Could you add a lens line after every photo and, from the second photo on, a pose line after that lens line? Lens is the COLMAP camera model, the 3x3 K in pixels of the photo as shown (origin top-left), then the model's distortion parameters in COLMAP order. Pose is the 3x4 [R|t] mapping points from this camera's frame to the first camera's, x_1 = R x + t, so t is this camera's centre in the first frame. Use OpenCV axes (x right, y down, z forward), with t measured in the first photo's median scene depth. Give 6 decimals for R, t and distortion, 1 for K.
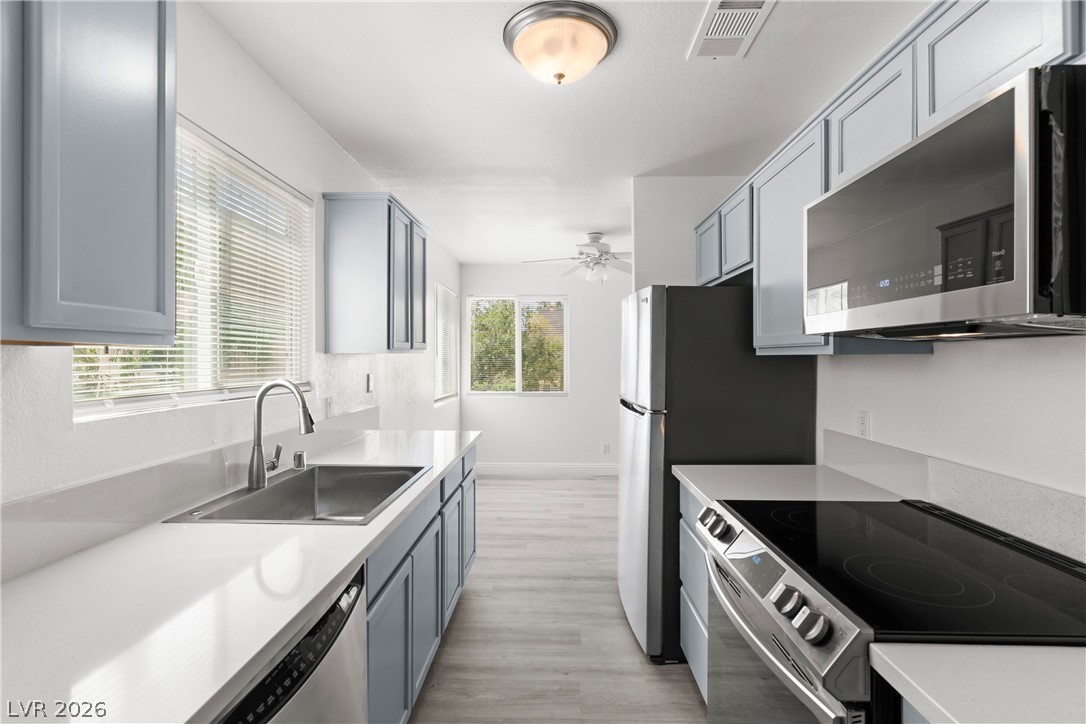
lens RADIAL K [[513.1, 0, 543.5], [0, 513.1, 358.7], [0, 0, 1]] dist [0.003652, -0.000448]
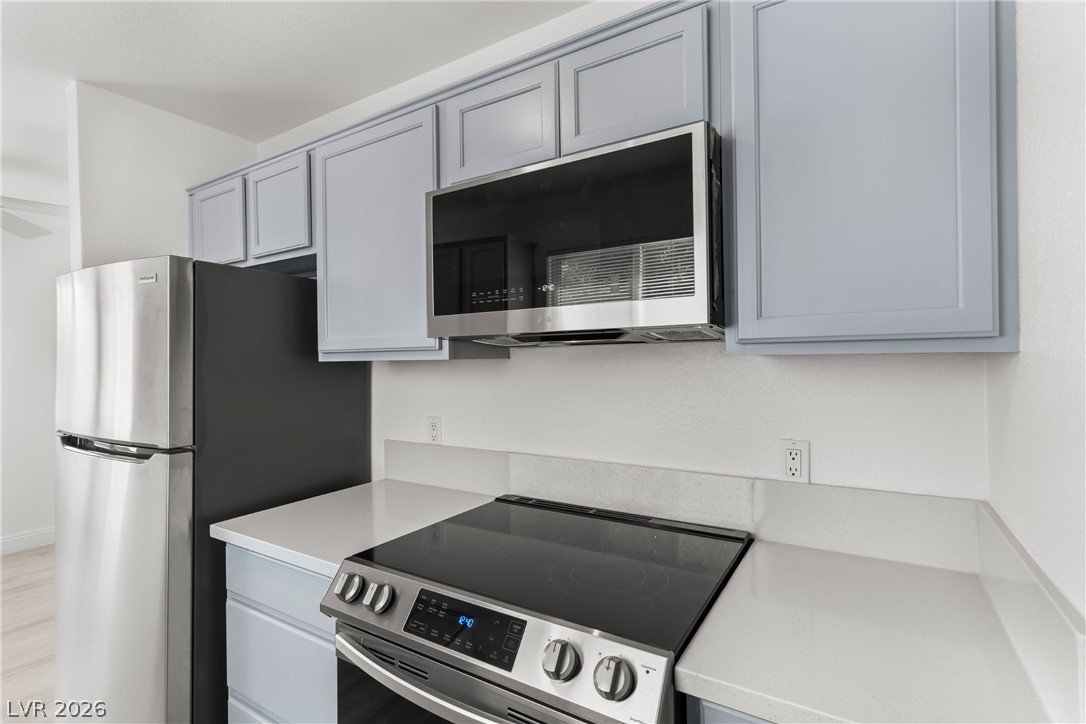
lens RADIAL K [[508.1, 0, 546.5], [0, 508.1, 359.9], [0, 0, 1]] dist [-0.027605, -0.000297]
pose [[0.498172, -0.010175, 0.867019, -0.115950], [0.015412, 0.999877, 0.002879, -0.006491], [-0.866941, 0.011928, 0.498268, 0.322533]]
